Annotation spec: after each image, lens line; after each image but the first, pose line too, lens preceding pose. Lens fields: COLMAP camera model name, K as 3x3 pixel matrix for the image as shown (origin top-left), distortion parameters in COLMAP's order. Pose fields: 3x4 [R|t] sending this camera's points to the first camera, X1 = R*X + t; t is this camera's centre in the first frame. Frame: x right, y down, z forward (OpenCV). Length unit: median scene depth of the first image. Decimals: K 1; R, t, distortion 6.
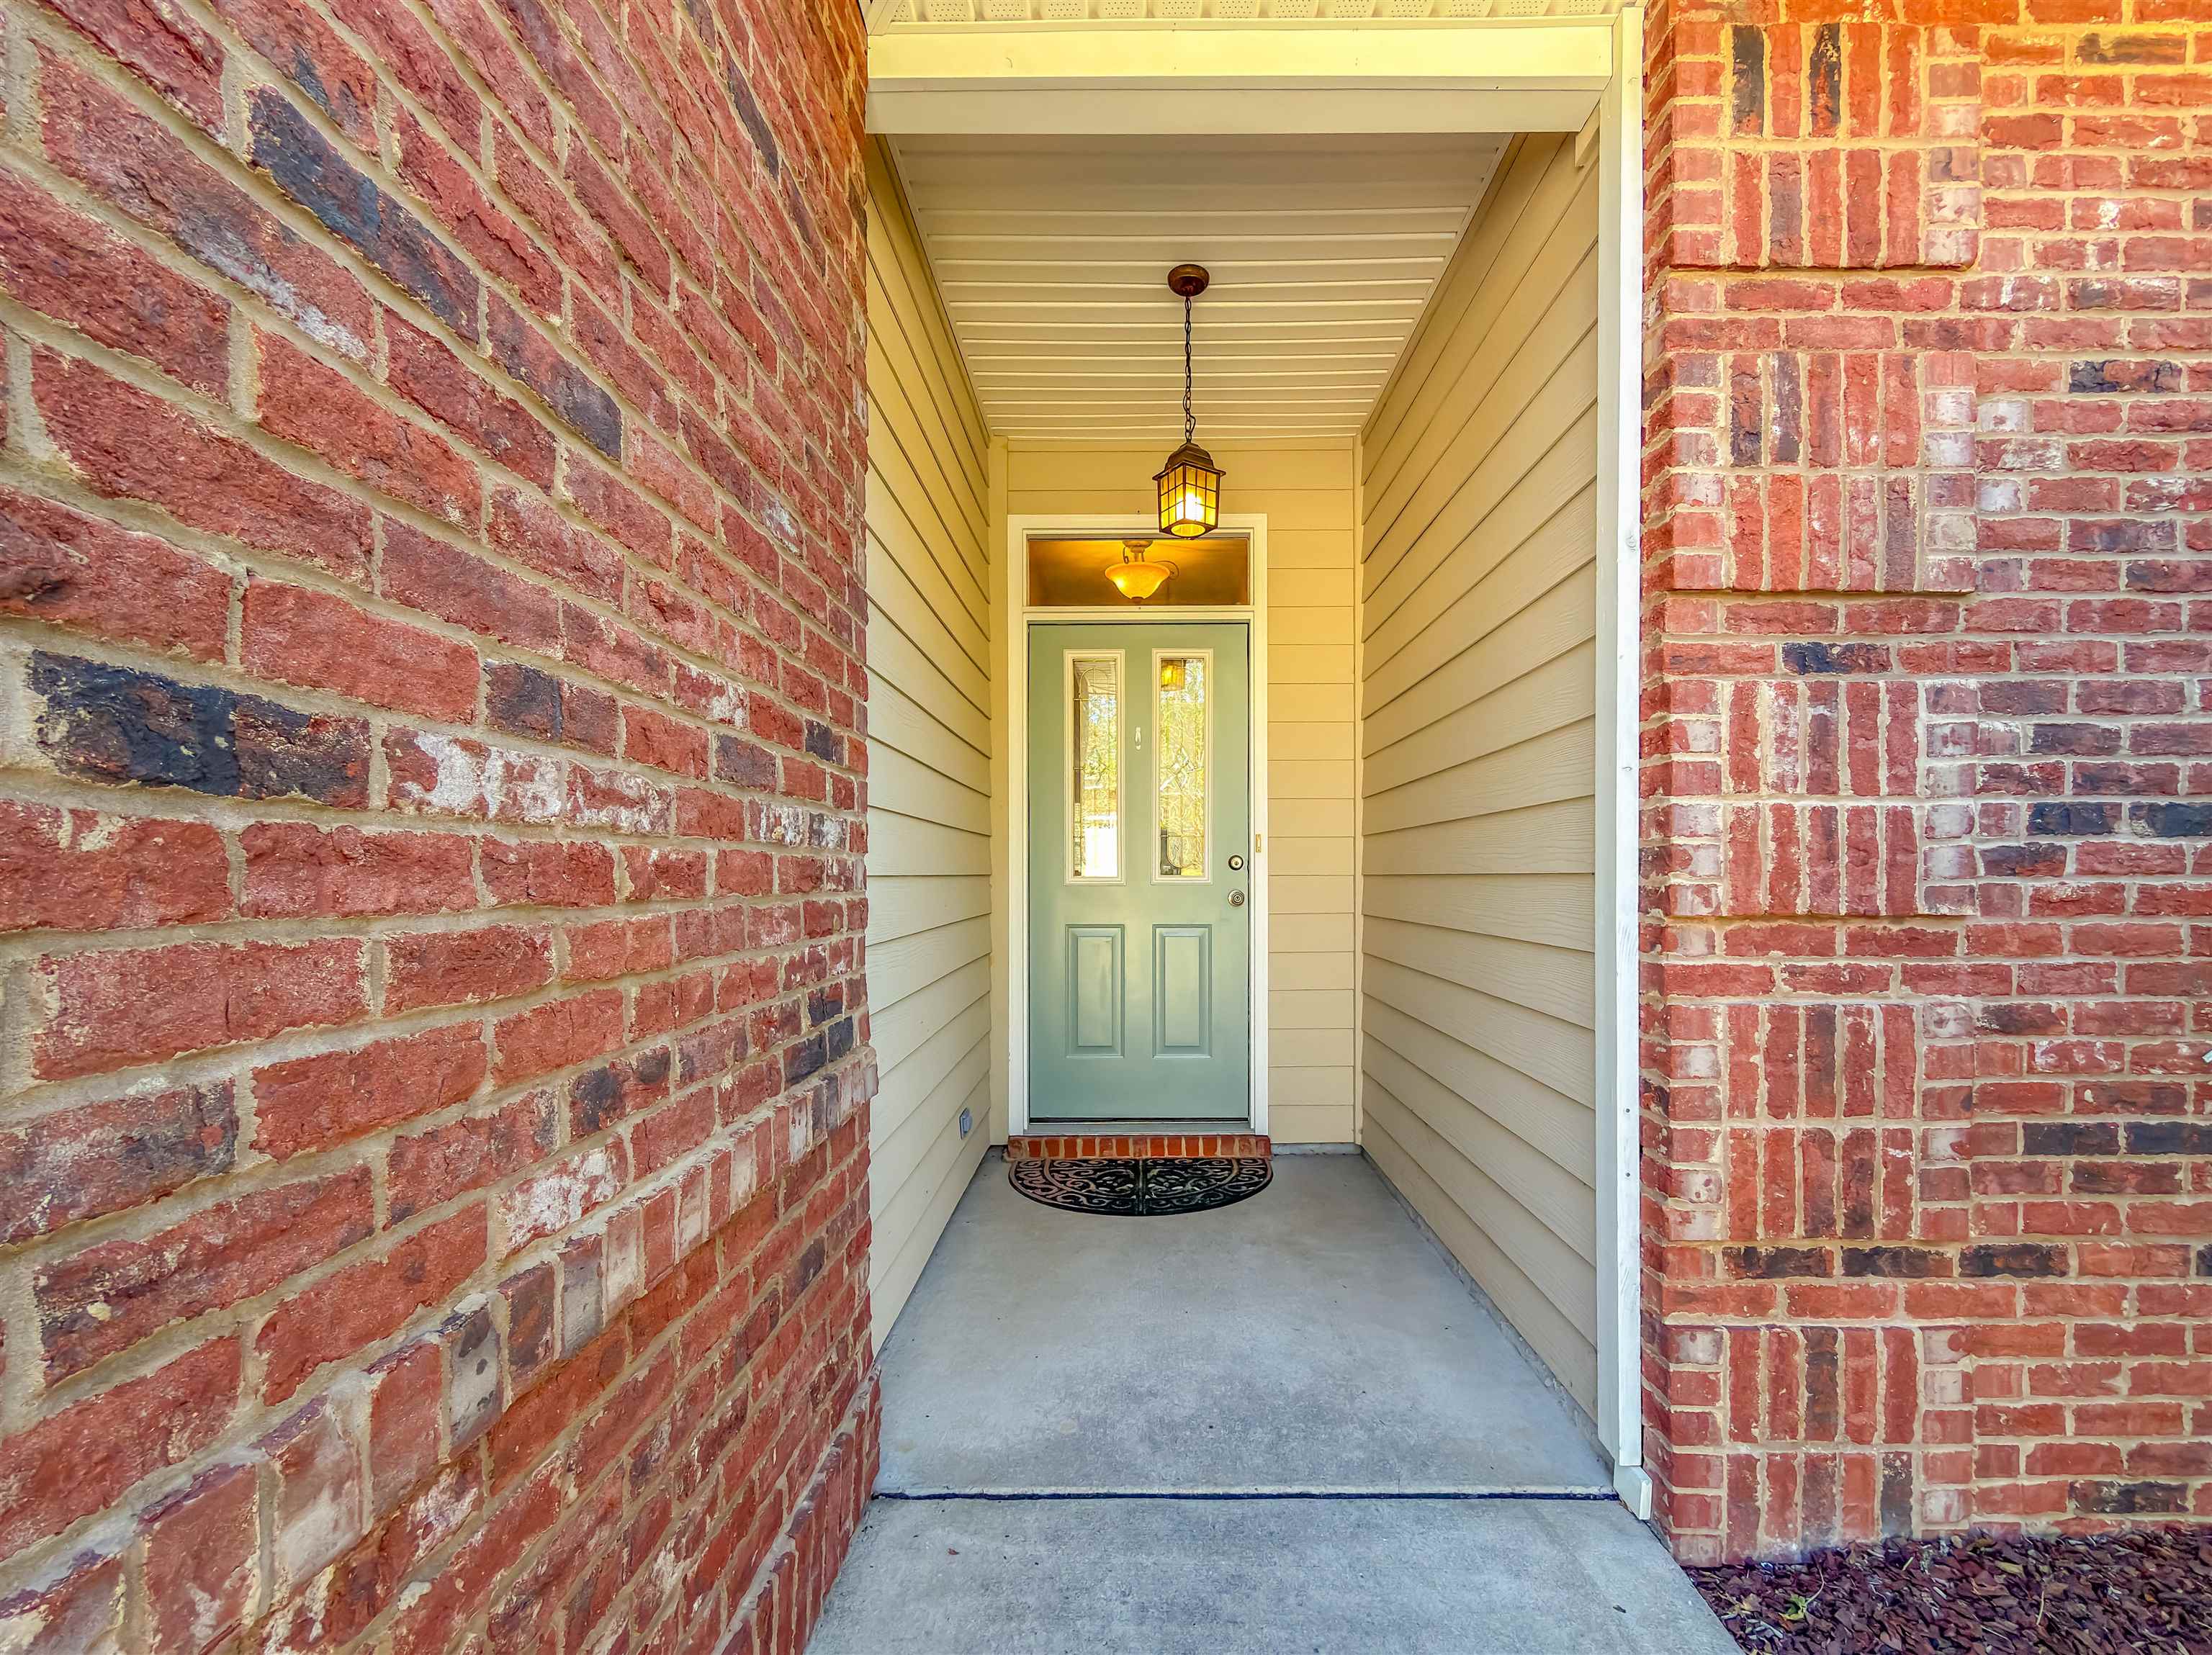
lens RADIAL K [[984.5, 0, 1154.4], [0, 984.5, 880.3], [0, 0, 1]] dist [-0.001121, 0.001095]
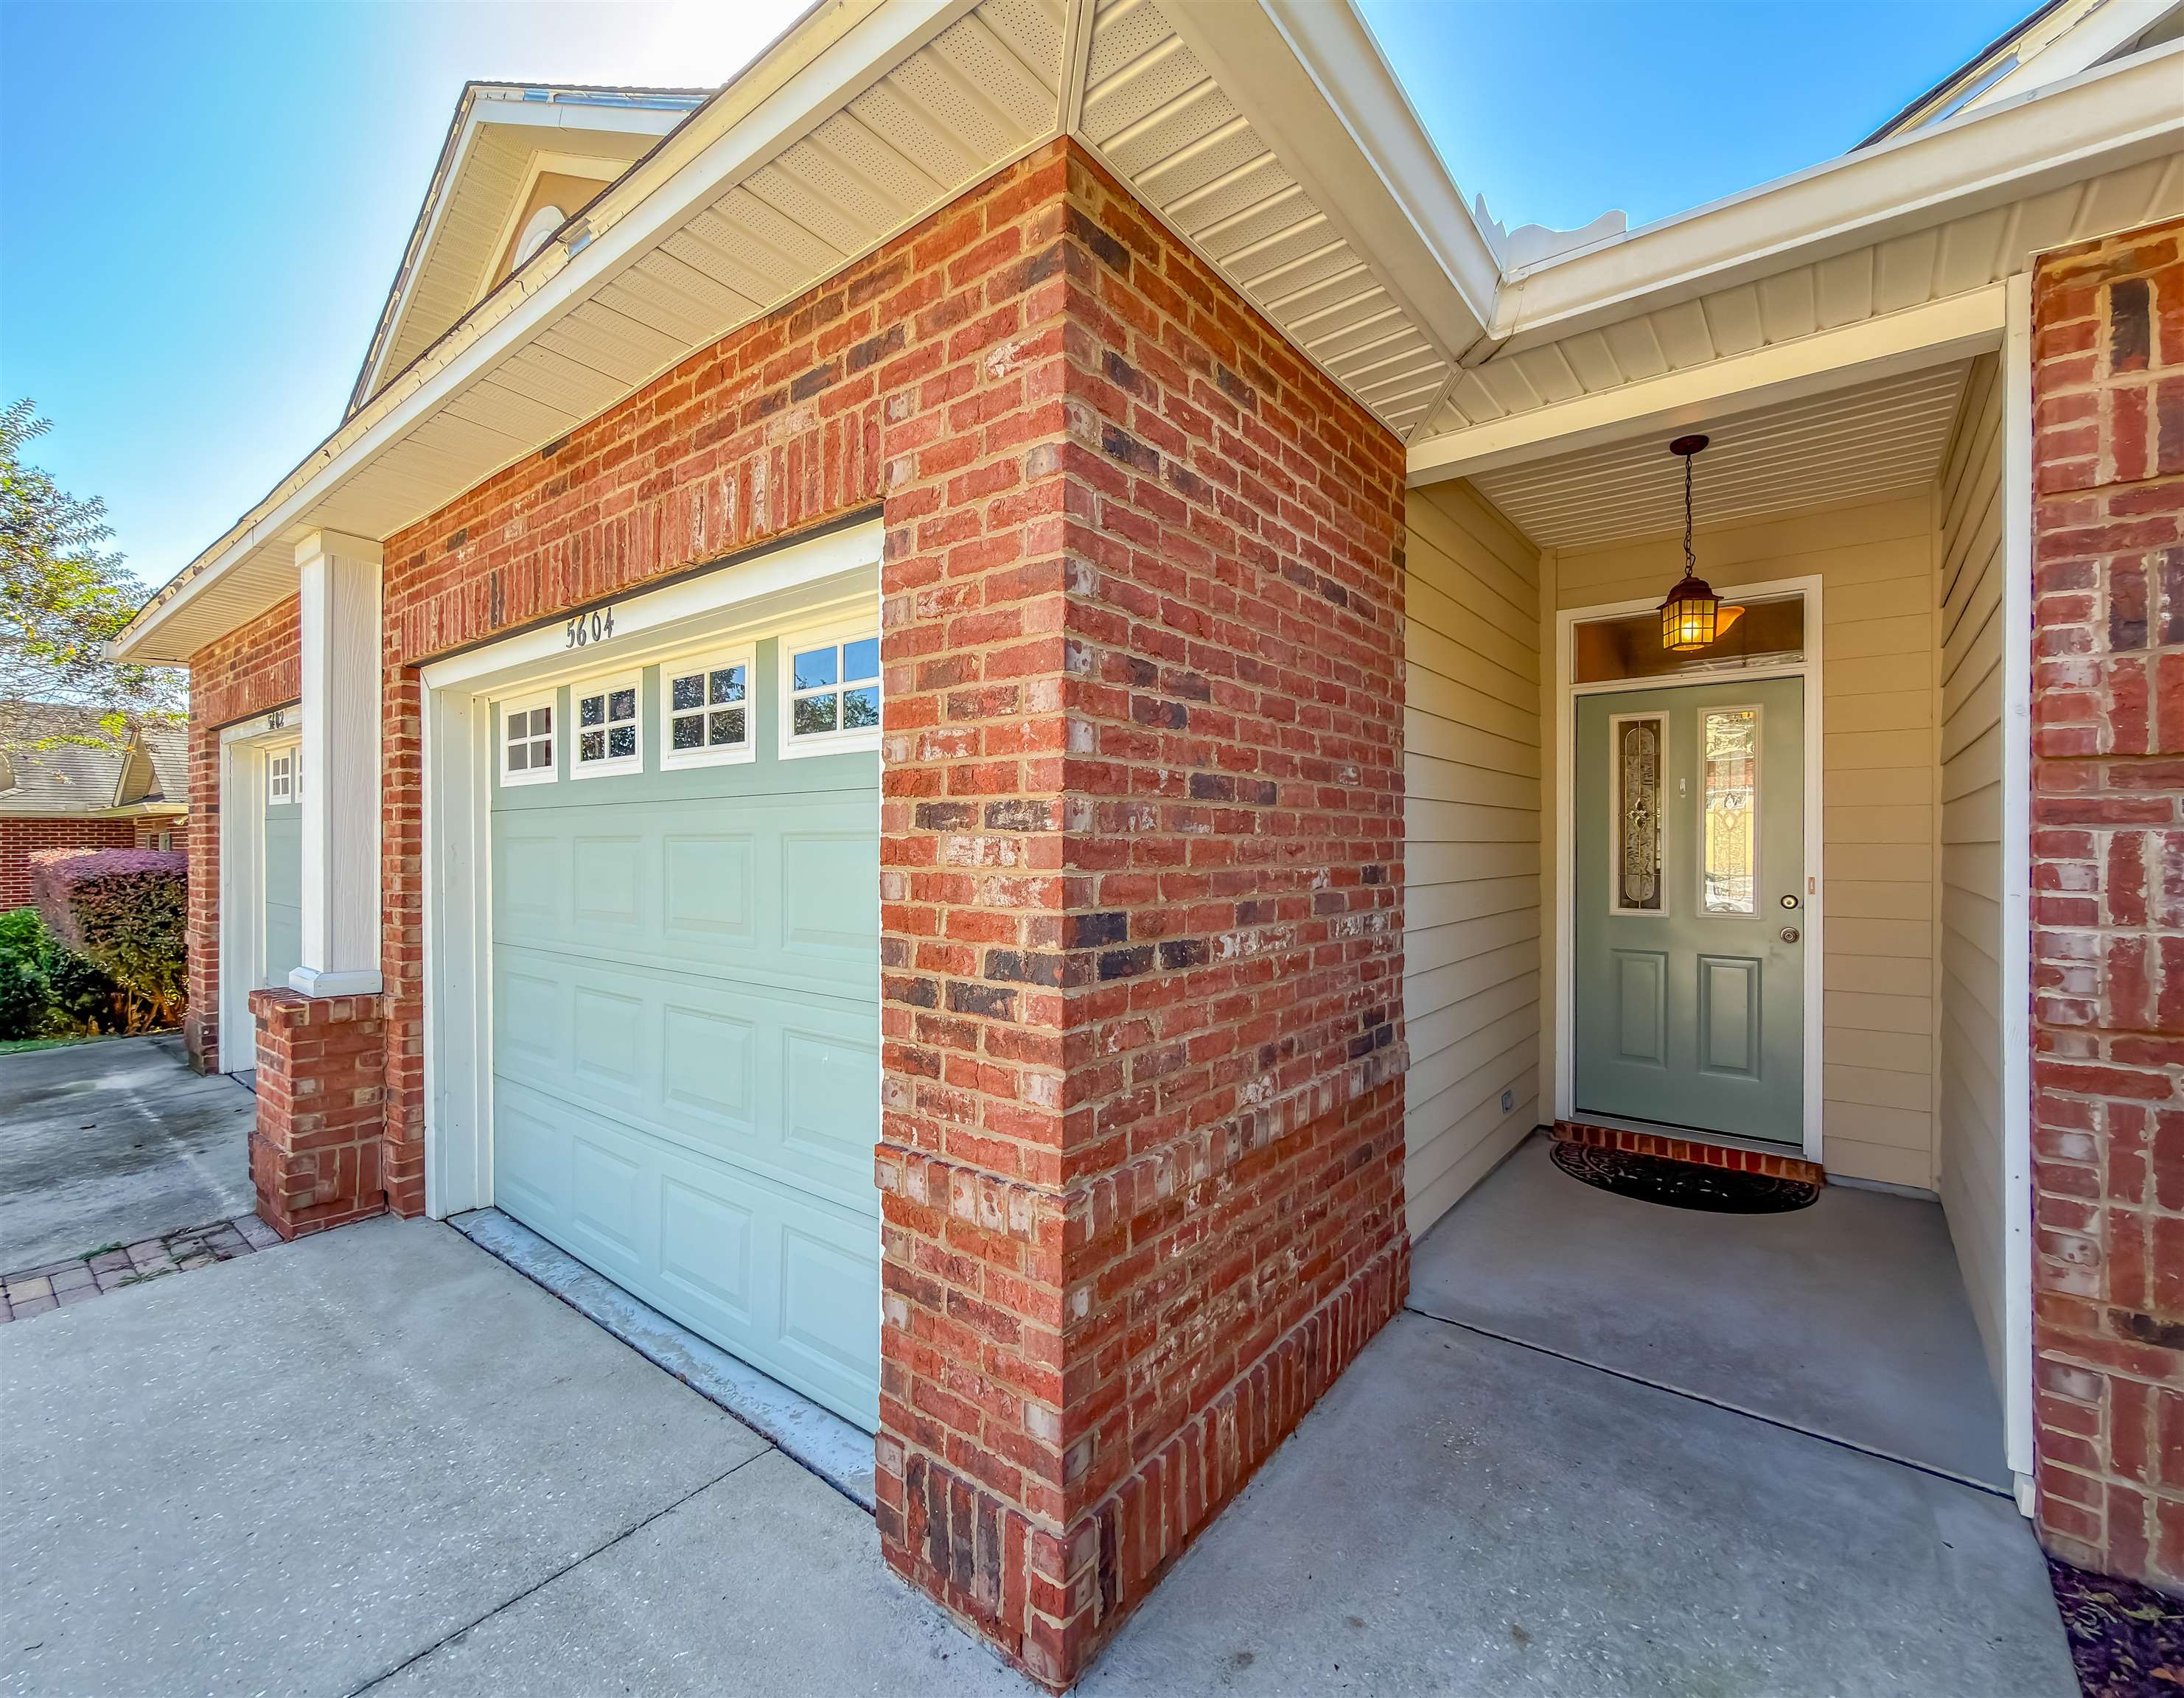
lens RADIAL K [[959.2, 0, 1095.3], [0, 959.2, 842.5], [0, 0, 1]] dist [-0.000248, 0.000081]
pose [[0.780199, 0.002695, -0.625526, 0.349492], [-0.006926, 0.999967, -0.004330, -0.173550], [0.625493, 0.007710, 0.780191, -0.667114]]
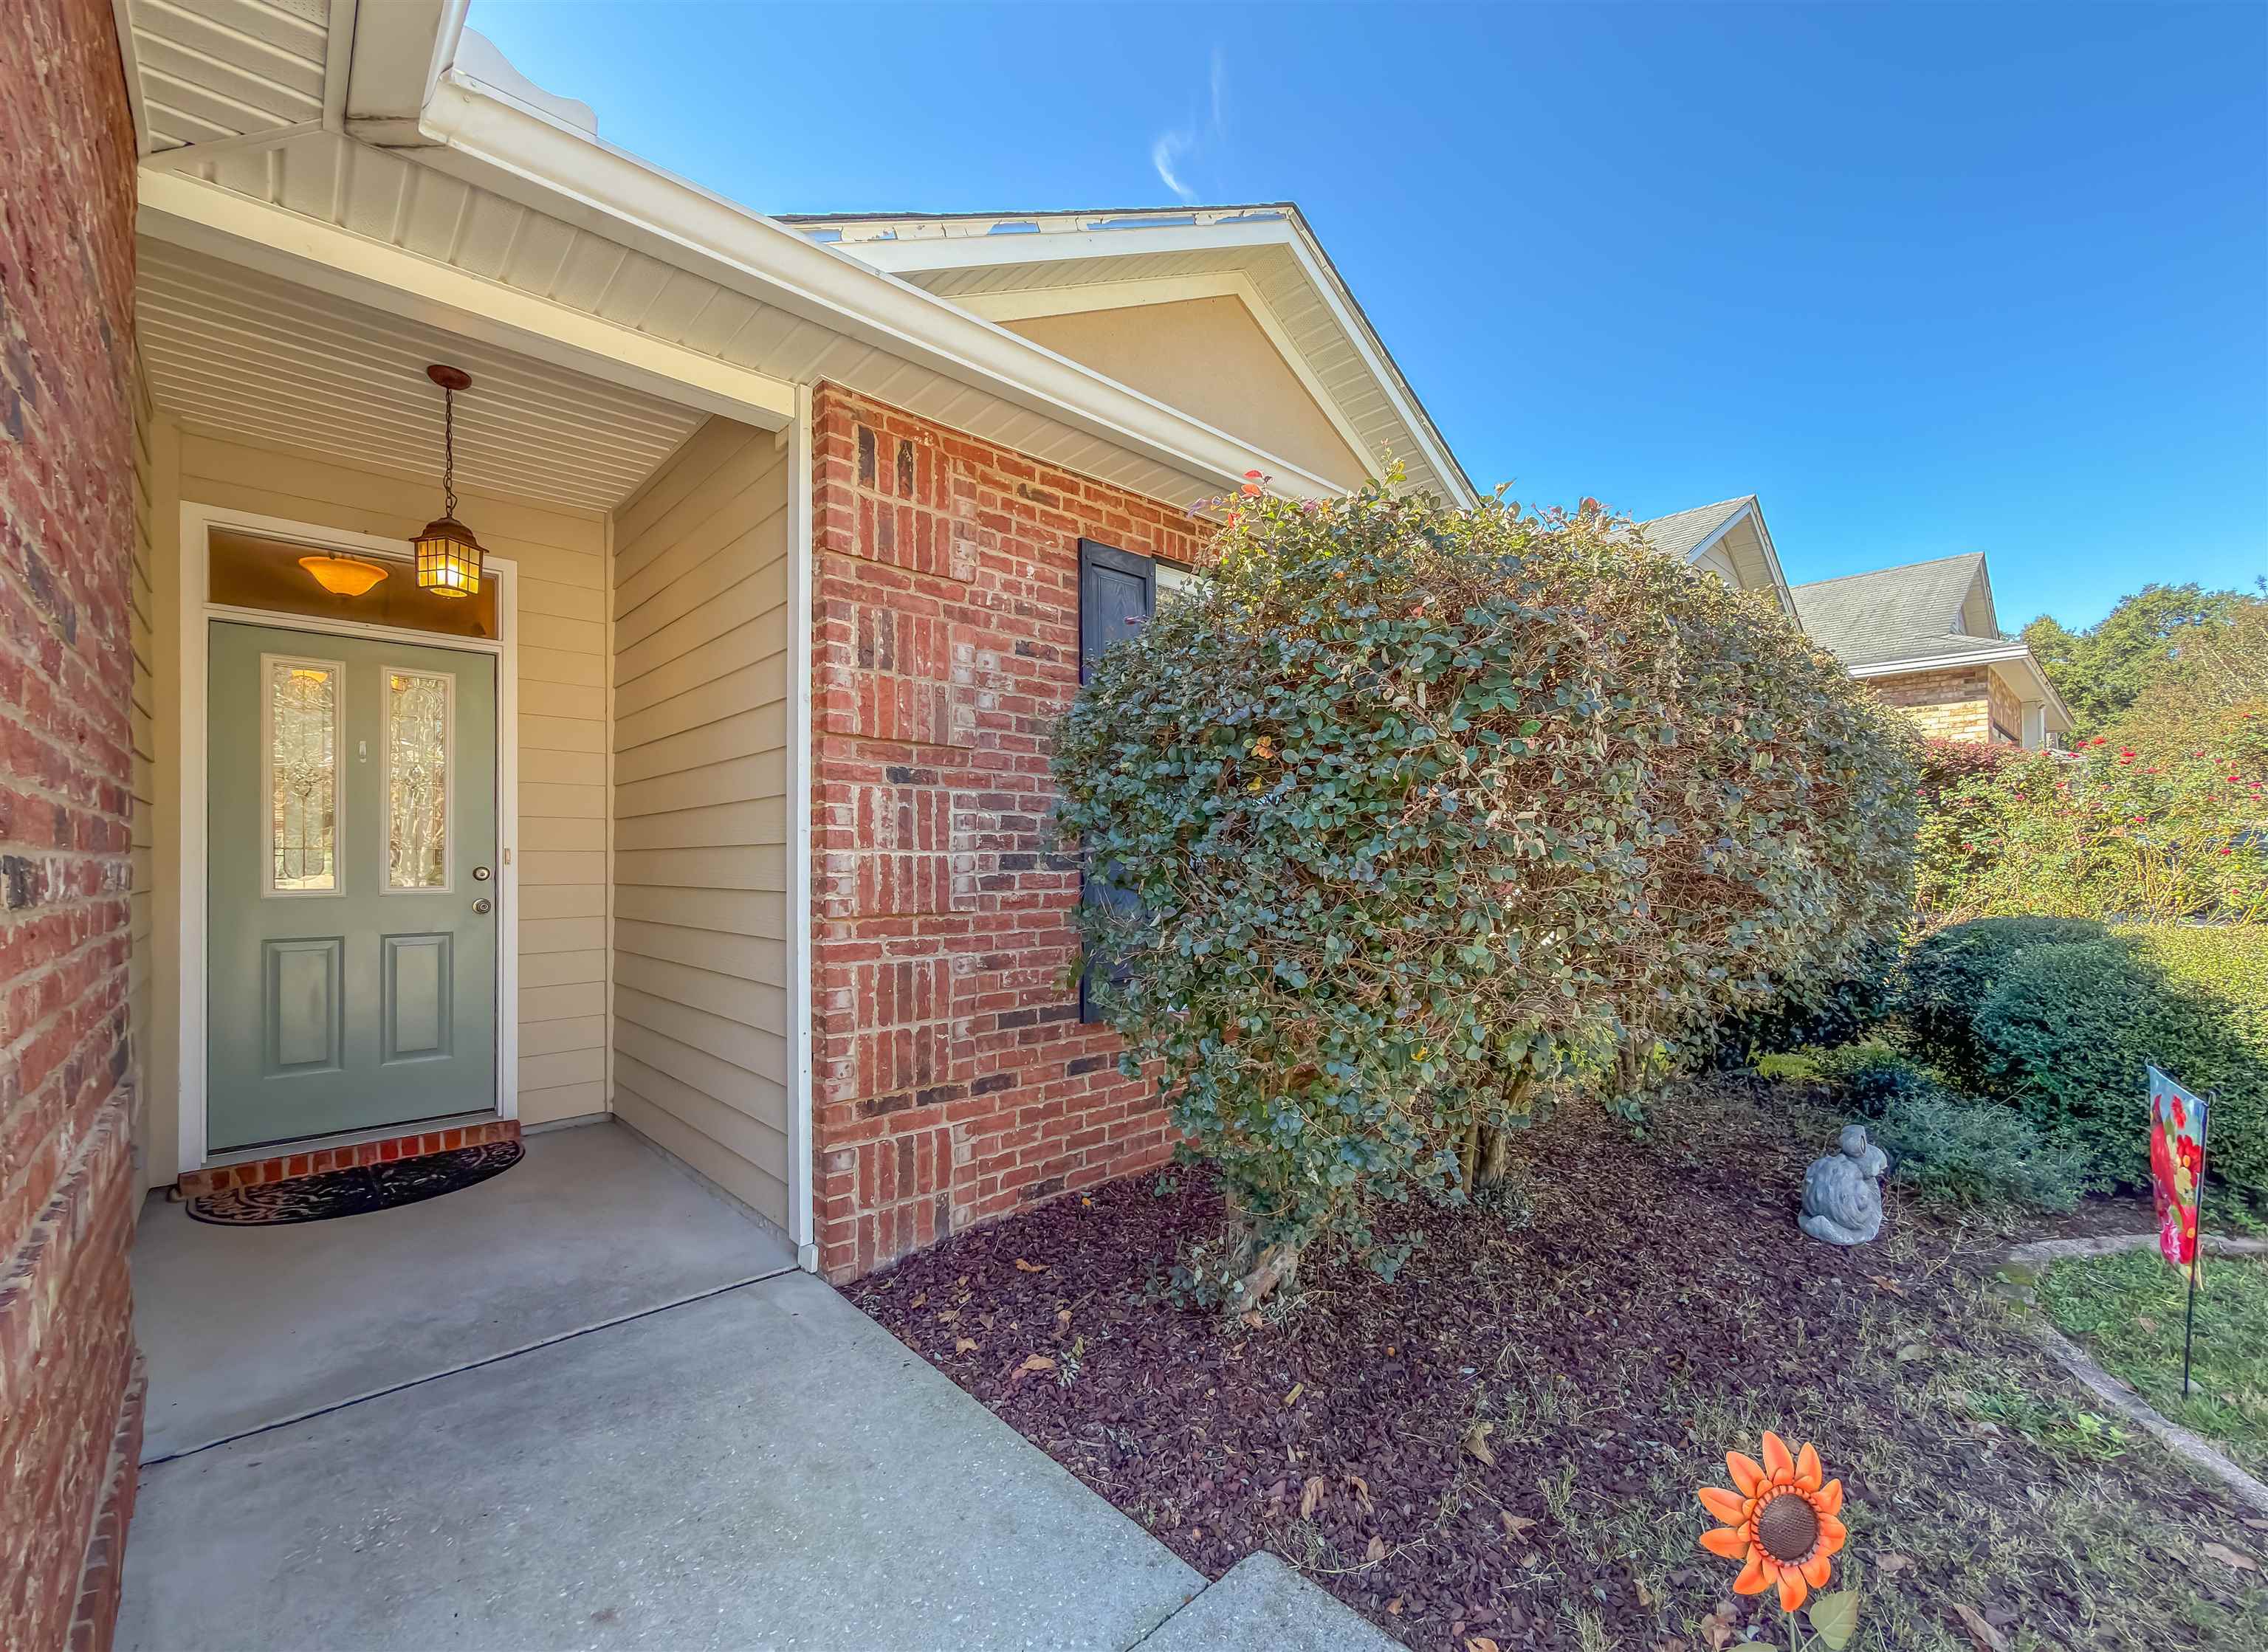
lens RADIAL K [[922.4, 0, 1153.5], [0, 922.4, 858.4], [0, 0, 1]] dist [-0.000600, 0.000803]
pose [[0.729111, 0.003288, 0.684388, -0.173798], [0.005444, 0.999929, -0.010604, -0.048191], [-0.684374, 0.011457, 0.729041, -0.592483]]
